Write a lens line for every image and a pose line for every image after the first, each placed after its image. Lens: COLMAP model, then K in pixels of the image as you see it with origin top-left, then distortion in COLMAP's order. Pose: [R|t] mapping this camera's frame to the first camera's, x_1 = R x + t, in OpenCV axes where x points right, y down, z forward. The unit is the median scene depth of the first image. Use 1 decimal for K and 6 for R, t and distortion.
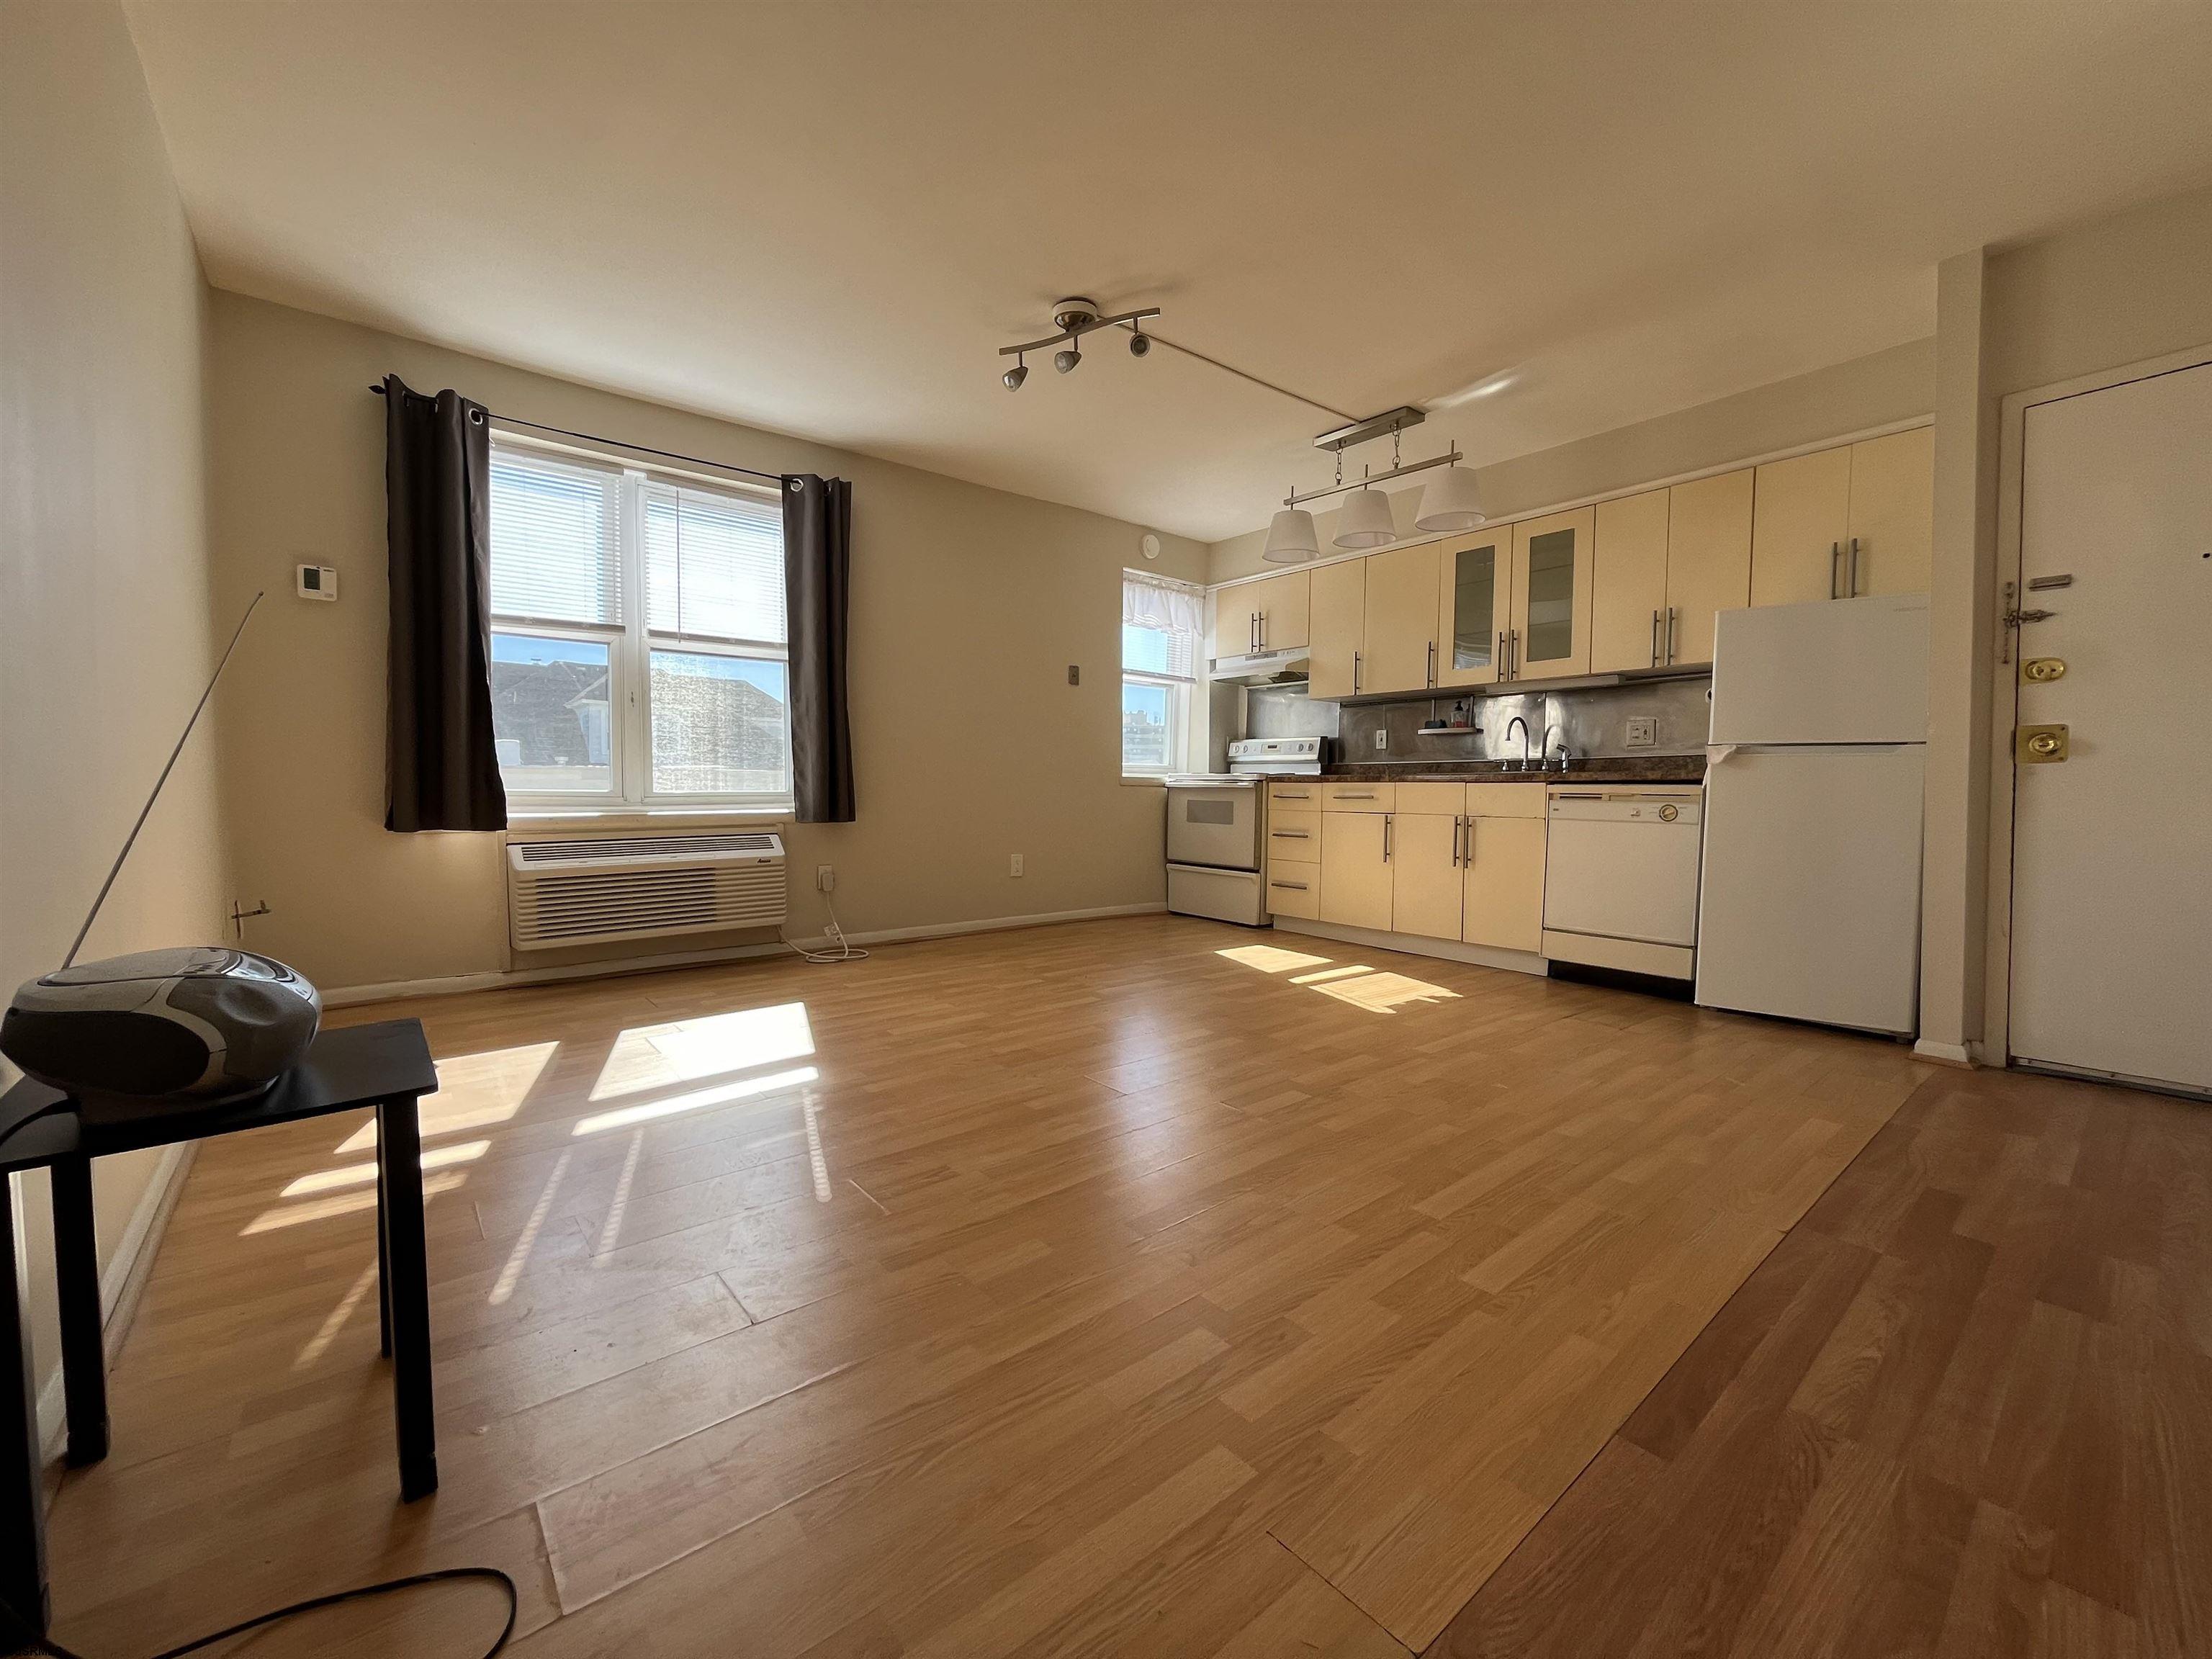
lens RADIAL K [[897.3, 0, 1098.8], [0, 897.3, 834.8], [0, 0, 1]] dist [-0.002617, -0.000161]
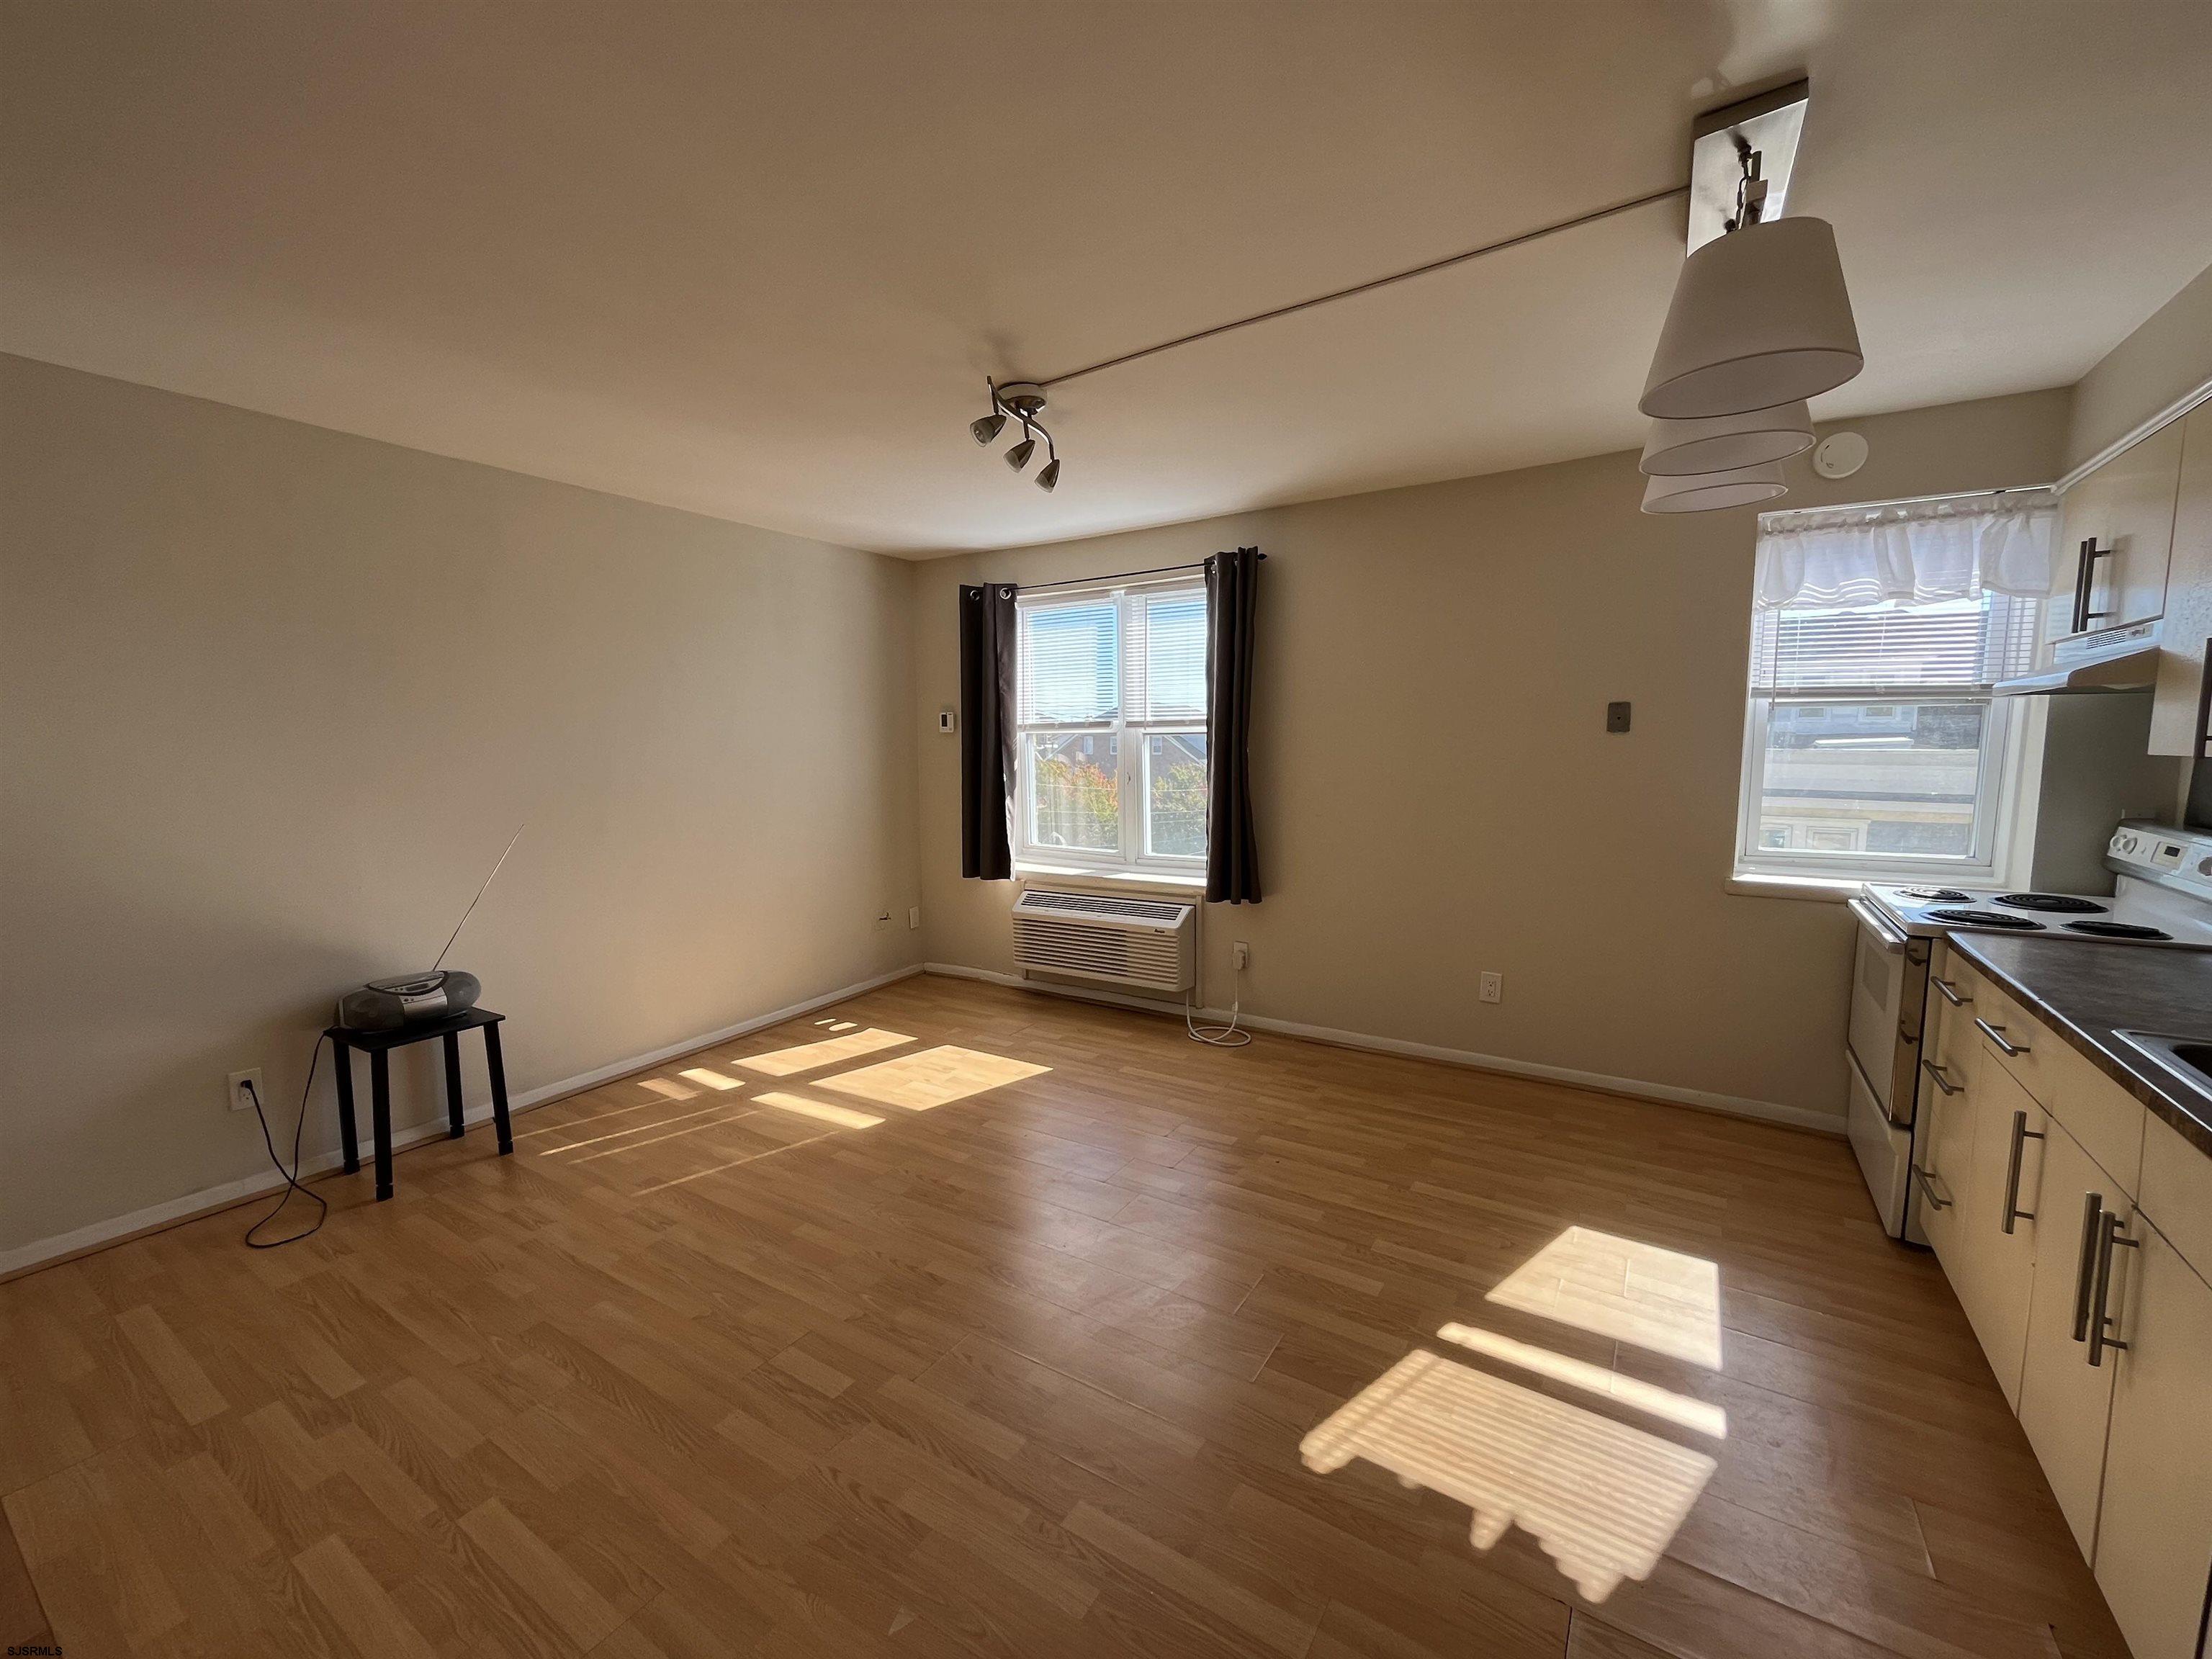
lens RADIAL K [[897.3, 0, 1098.8], [0, 897.3, 834.8], [0, 0, 1]] dist [-0.002617, -0.000161]
pose [[0.305244, 0.090761, -0.947939, 0.591596], [-0.040237, 0.995788, 0.082386, -0.164779], [0.951424, 0.012994, 0.307610, 0.563074]]
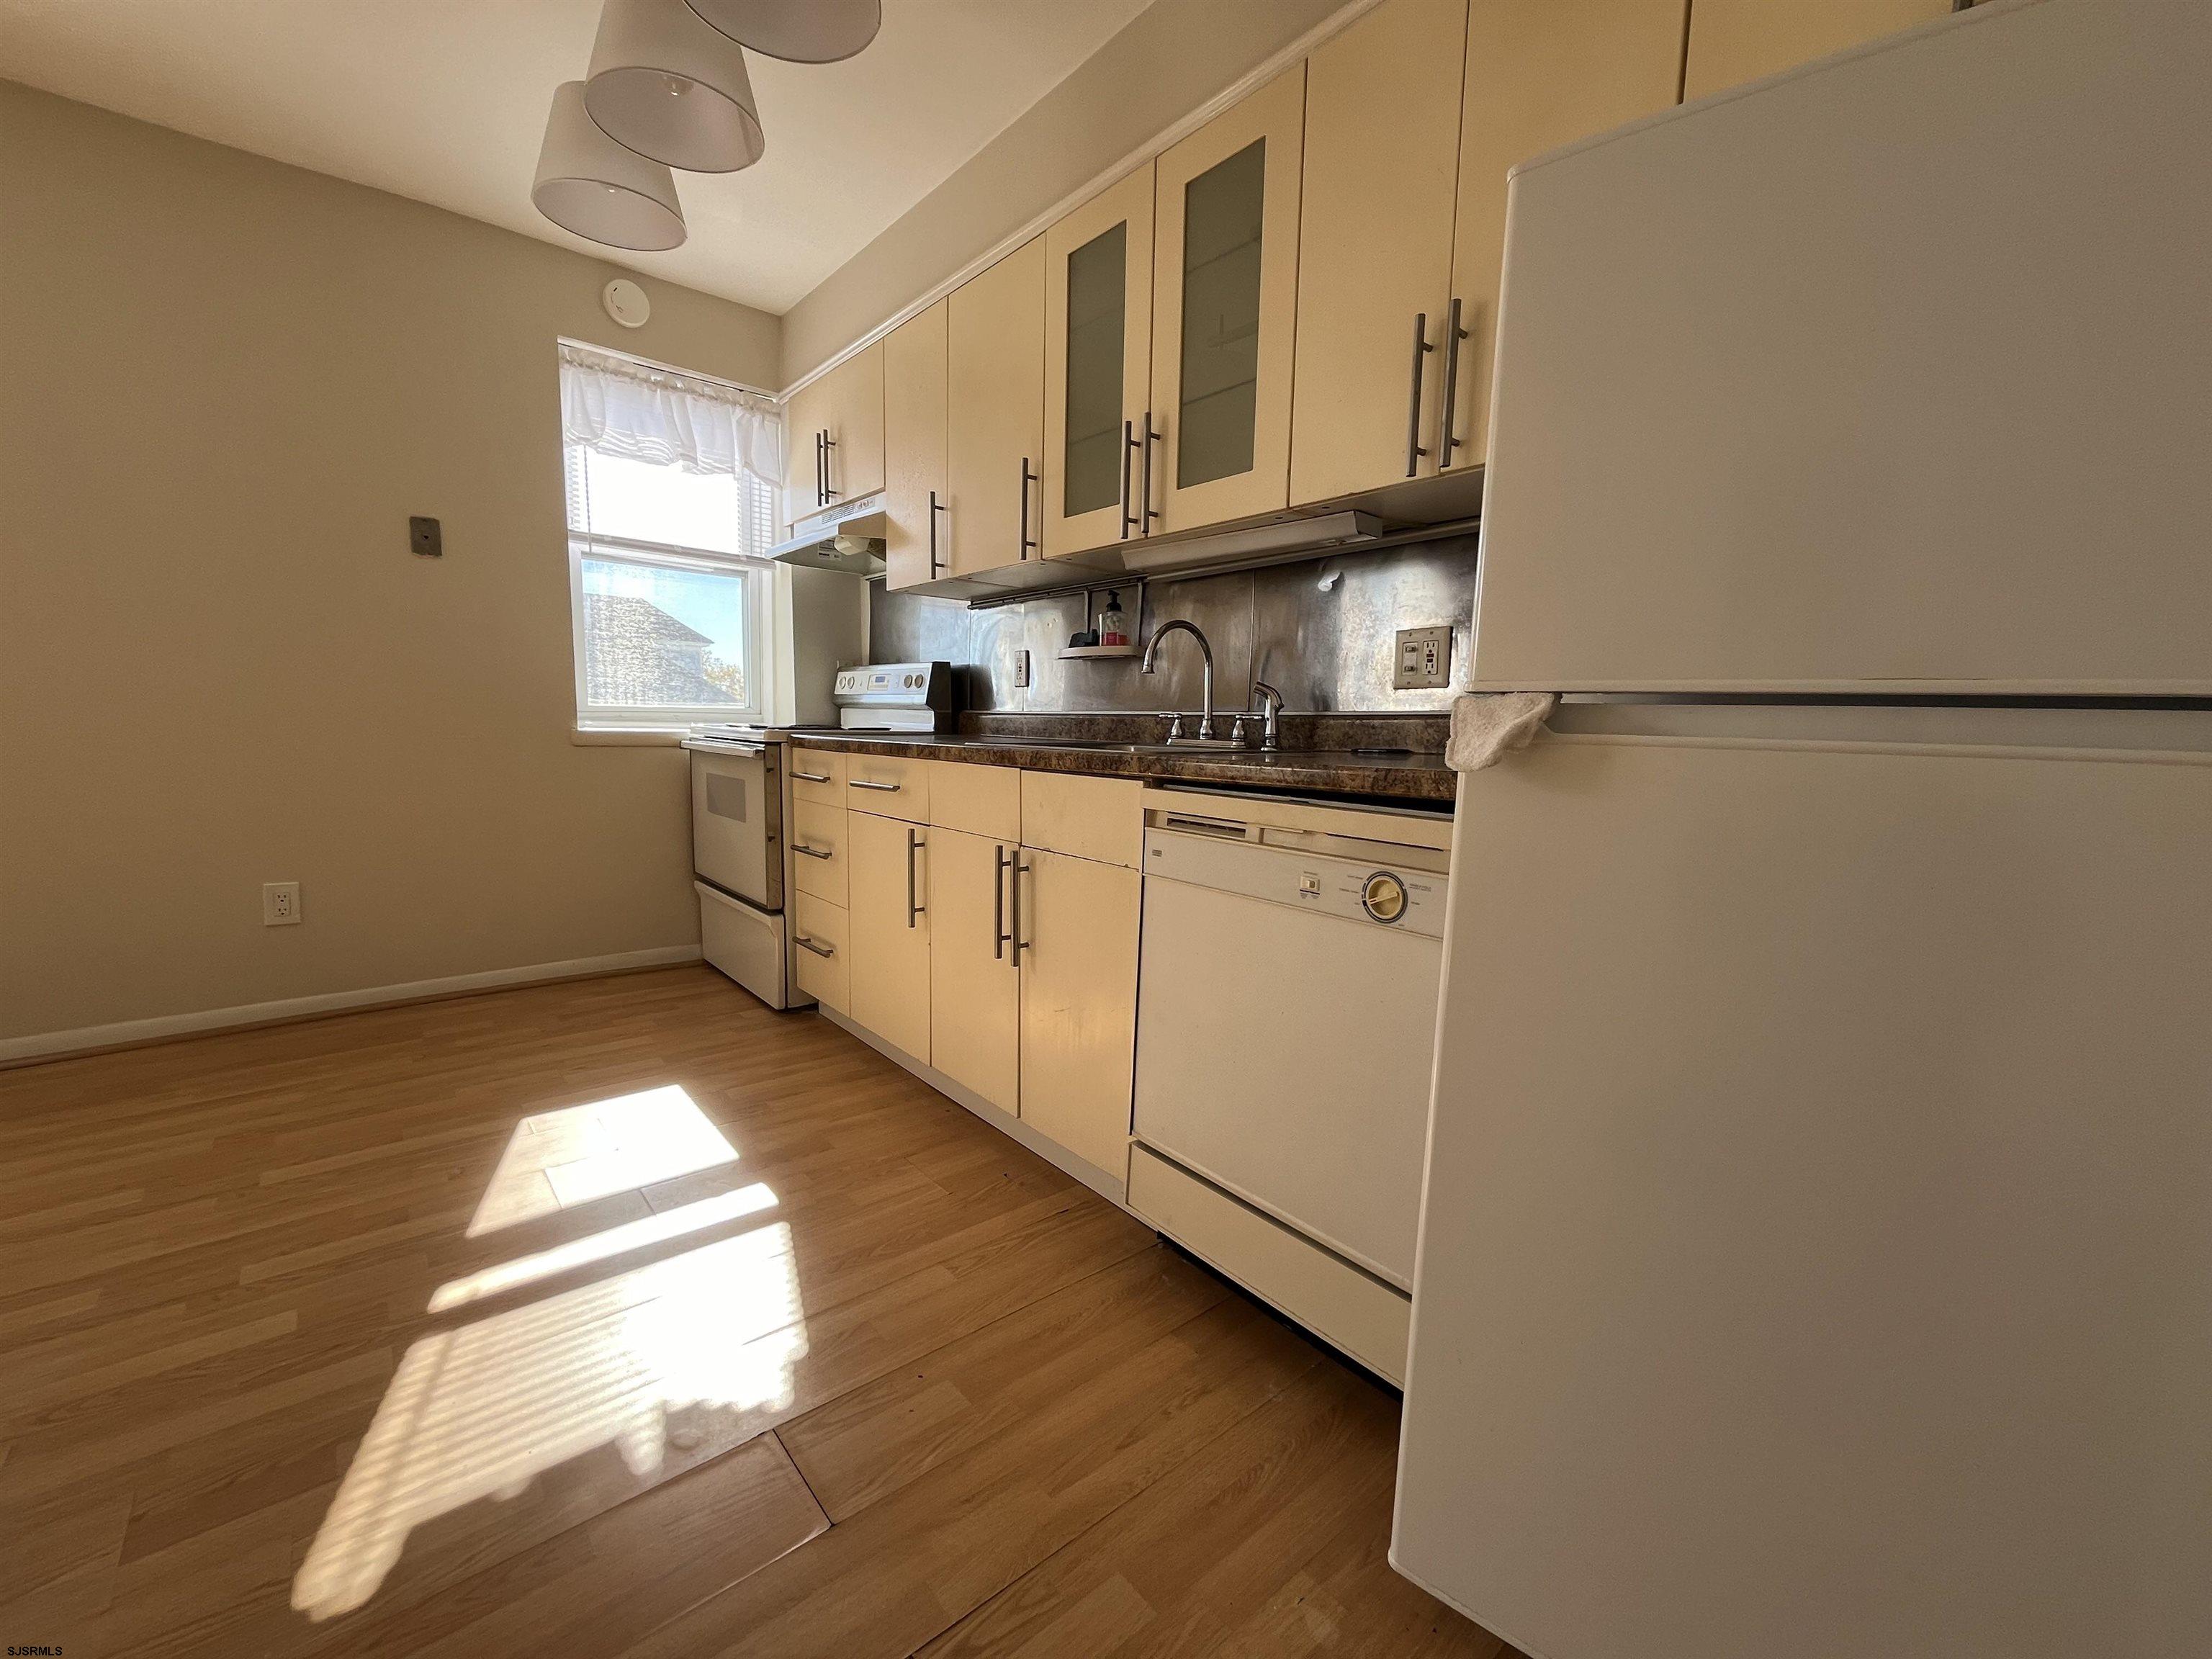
lens RADIAL K [[897.3, 0, 1098.8], [0, 897.3, 834.8], [0, 0, 1]] dist [-0.002617, -0.000161]
pose [[0.999687, 0.009305, 0.023224, 0.442447], [-0.011049, 0.997036, 0.076144, -0.060516], [-0.022446, -0.076377, 0.996826, 0.571216]]
